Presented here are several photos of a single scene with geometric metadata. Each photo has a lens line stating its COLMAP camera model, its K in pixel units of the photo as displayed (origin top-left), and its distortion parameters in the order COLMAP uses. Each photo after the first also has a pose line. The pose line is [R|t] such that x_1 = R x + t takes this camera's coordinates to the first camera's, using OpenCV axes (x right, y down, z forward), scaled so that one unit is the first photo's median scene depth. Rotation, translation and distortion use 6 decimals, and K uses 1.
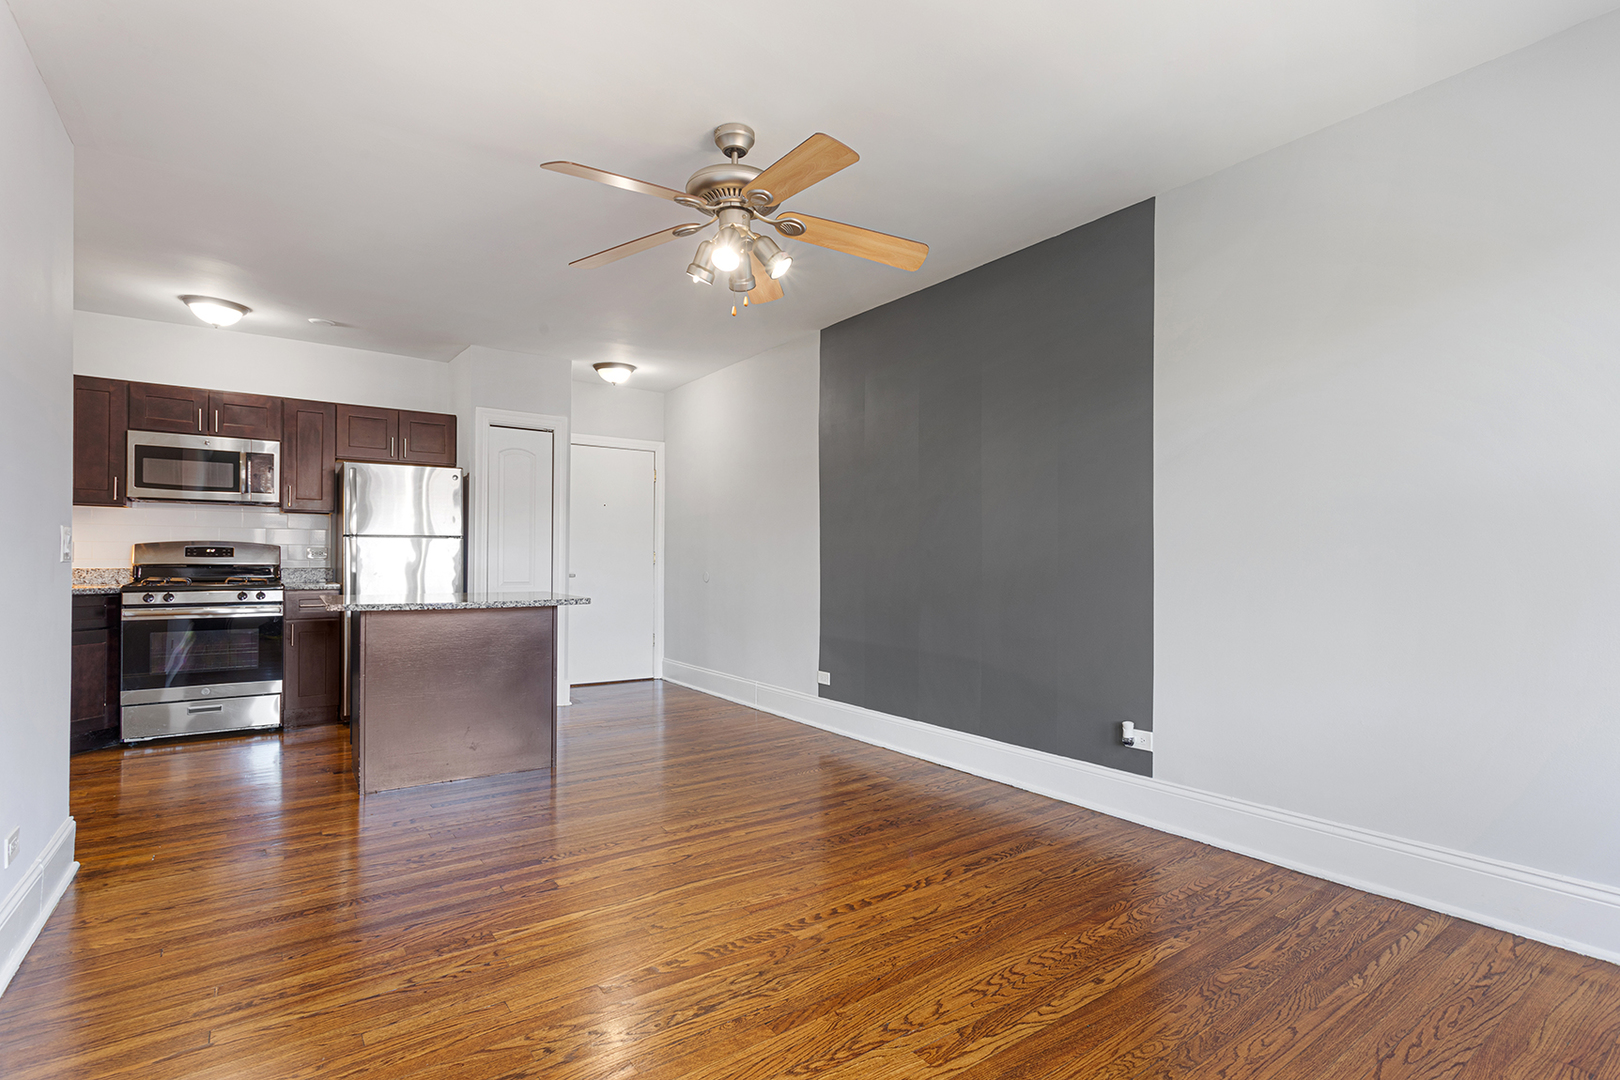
lens RADIAL K [[775.8, 0, 811.2], [0, 775.8, 551.2], [0, 0, 1]] dist [0.000904, 0.002038]
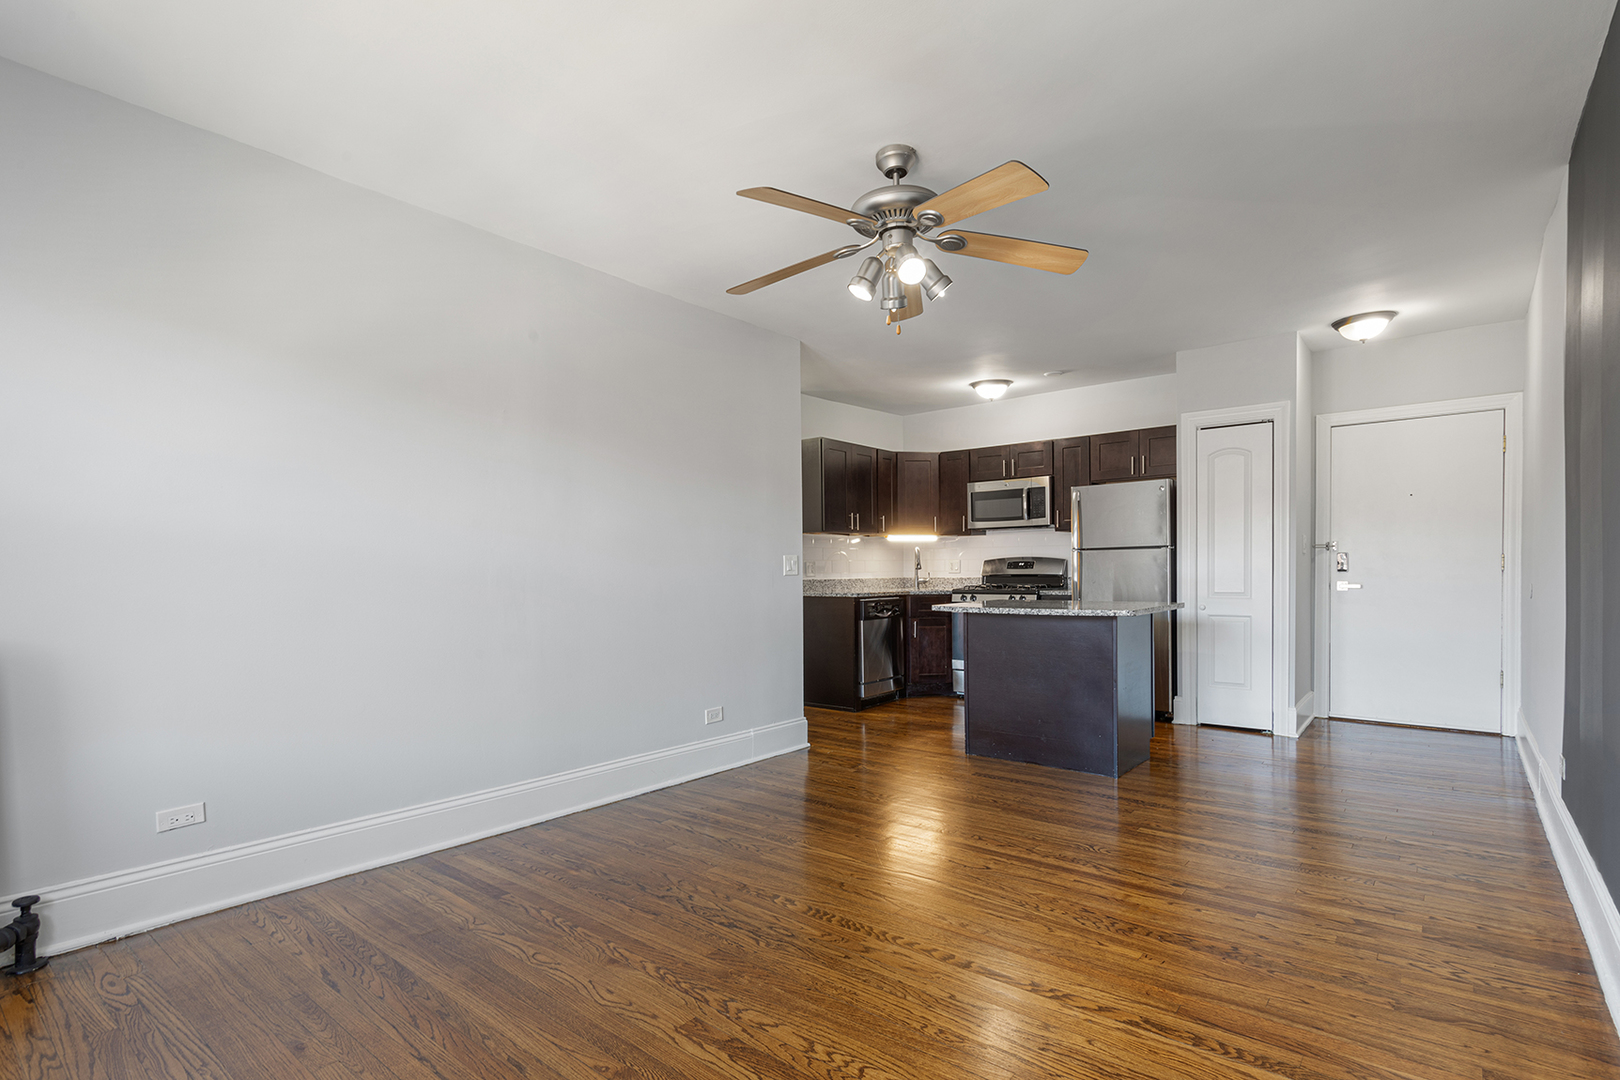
lens RADIAL K [[775.8, 0, 813.0], [0, 775.8, 584.3], [0, 0, 1]] dist [0.000904, 0.002038]
pose [[0.266371, 0.010024, -0.963819, 0.438386], [0.023687, 0.999576, 0.016942, 0.002975], [0.963580, -0.027343, 0.266020, 0.311275]]
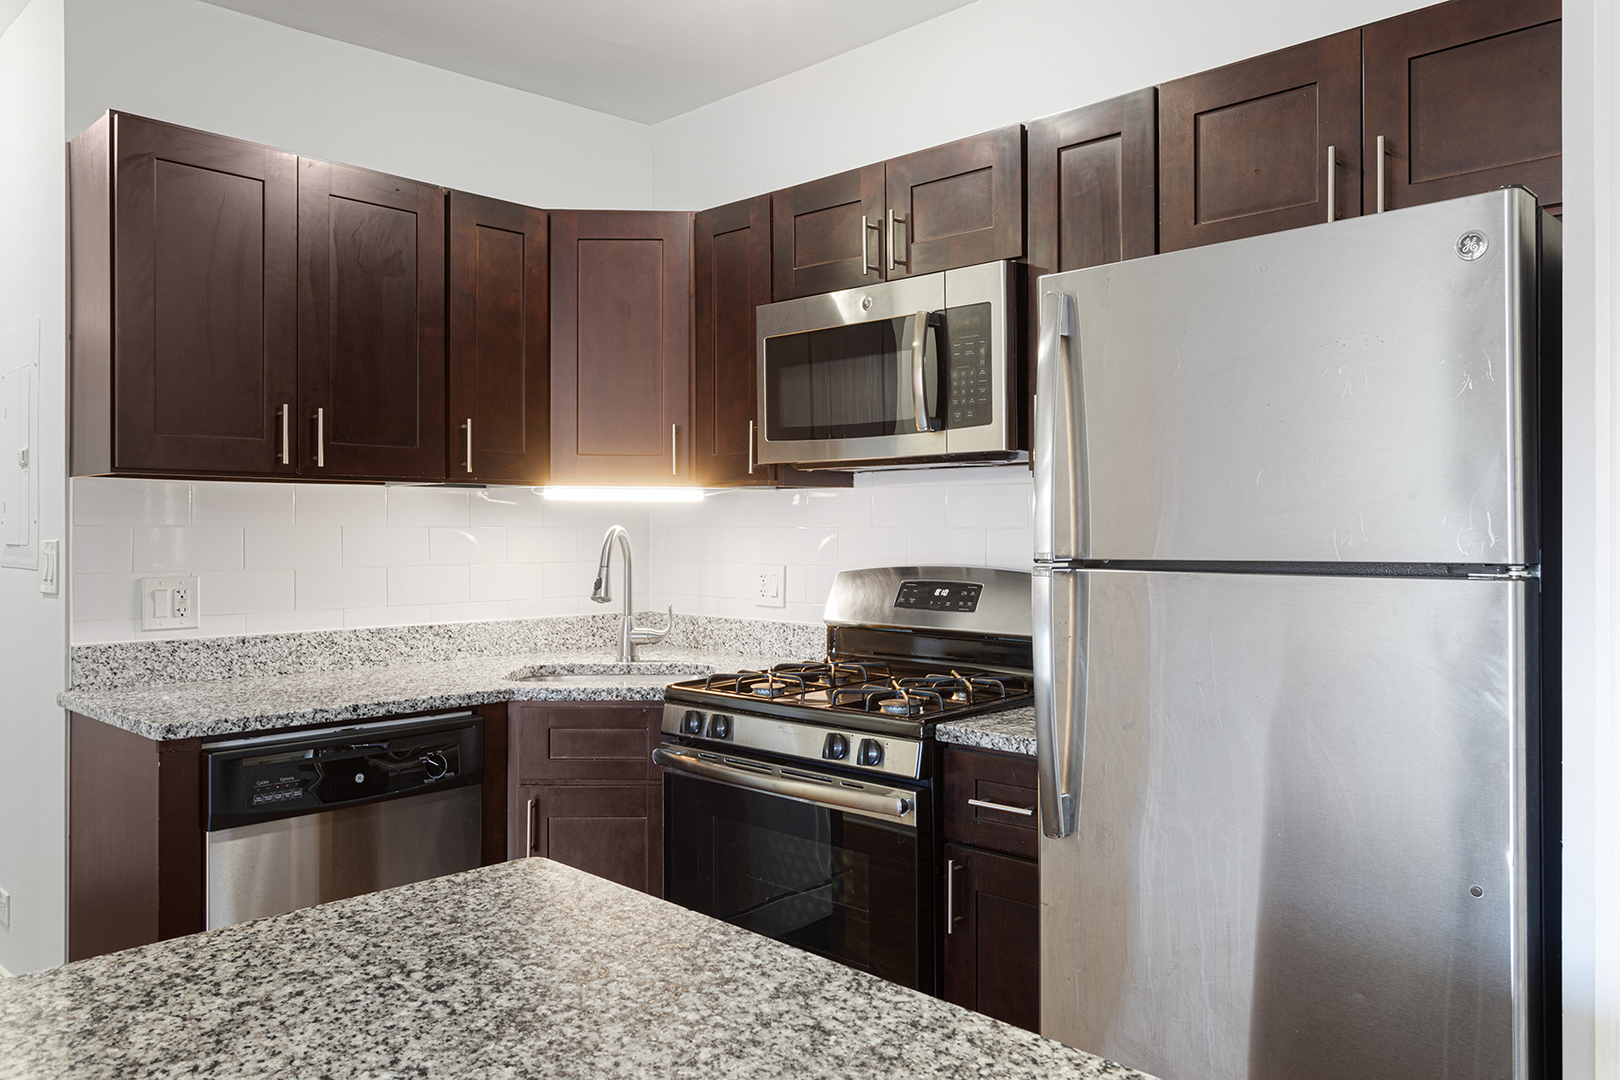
lens RADIAL K [[1188.9, 0, 793.4], [0, 1188.9, 528.2], [0, 0, 1]] dist [0.007675, -0.005183]
pose [[0.181836, -0.005954, -0.983311, -0.232696], [0.011629, 0.999925, -0.003904, -0.031599], [0.983260, -0.010725, 0.181892, 0.863802]]
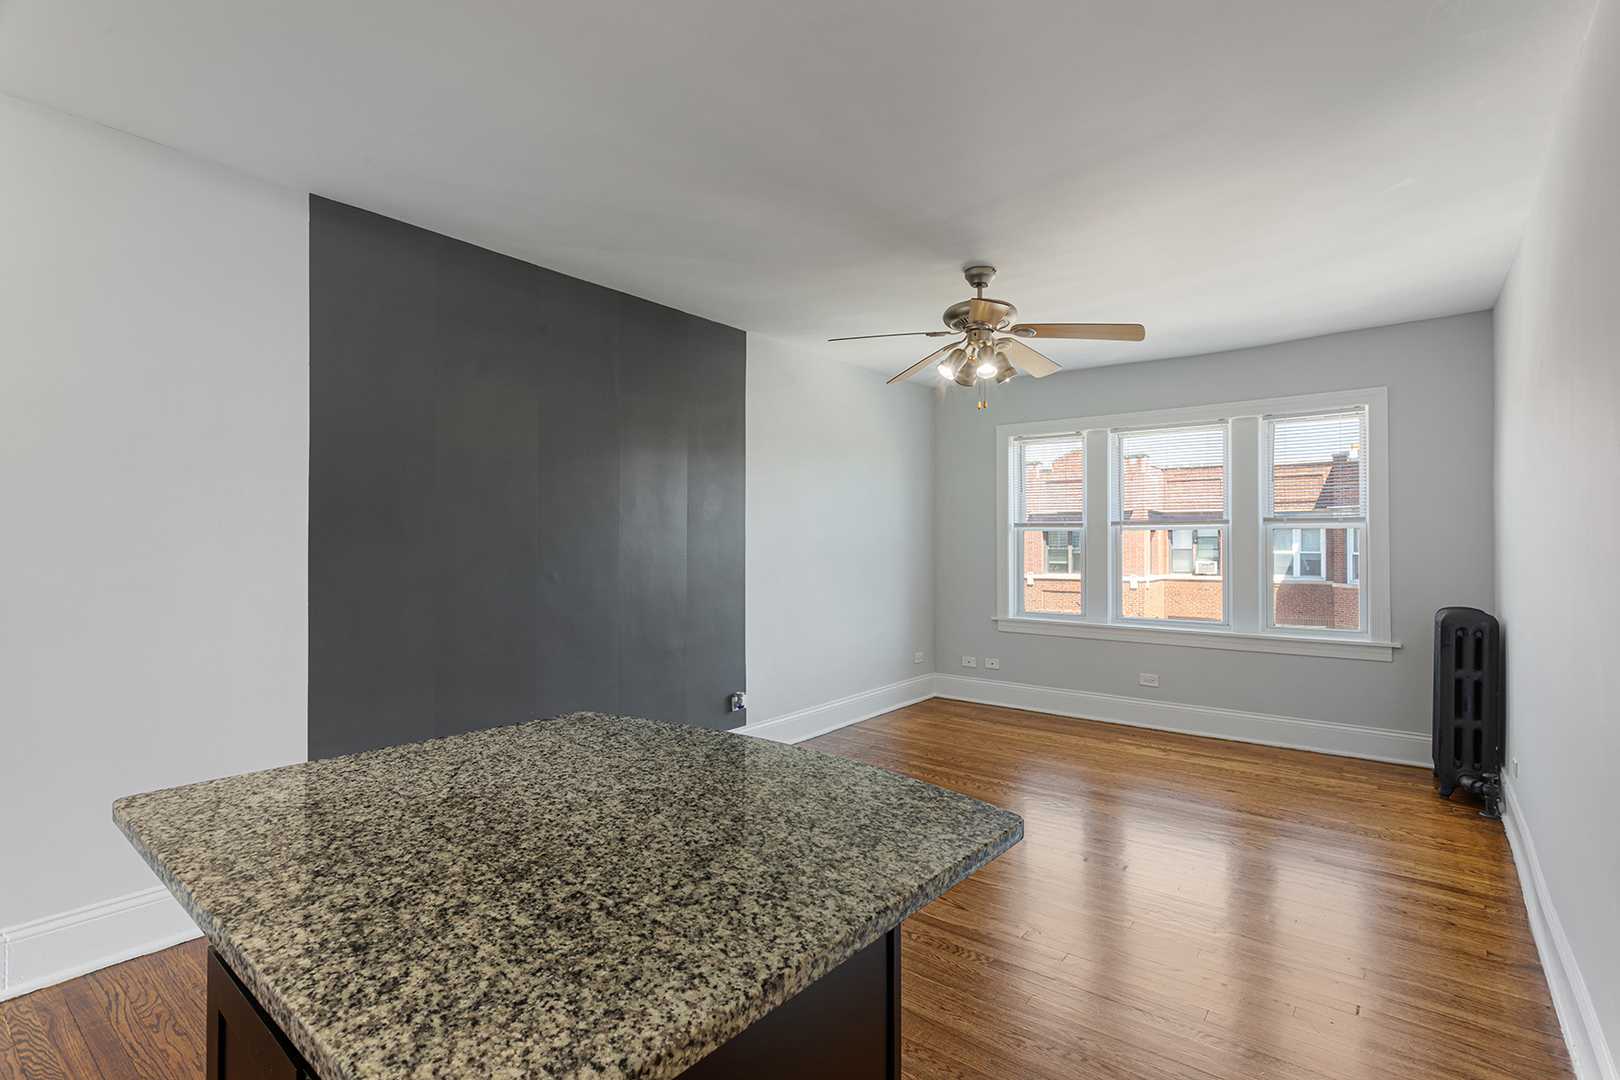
lens RADIAL K [[775.8, 0, 807.6], [0, 775.8, 541.9], [0, 0, 1]] dist [0.000904, 0.002038]
pose [[-0.276322, -0.002183, 0.961063, -0.653438], [-0.011071, 0.999938, -0.000912, -0.037005], [-0.961001, -0.010892, -0.276329, 0.837665]]
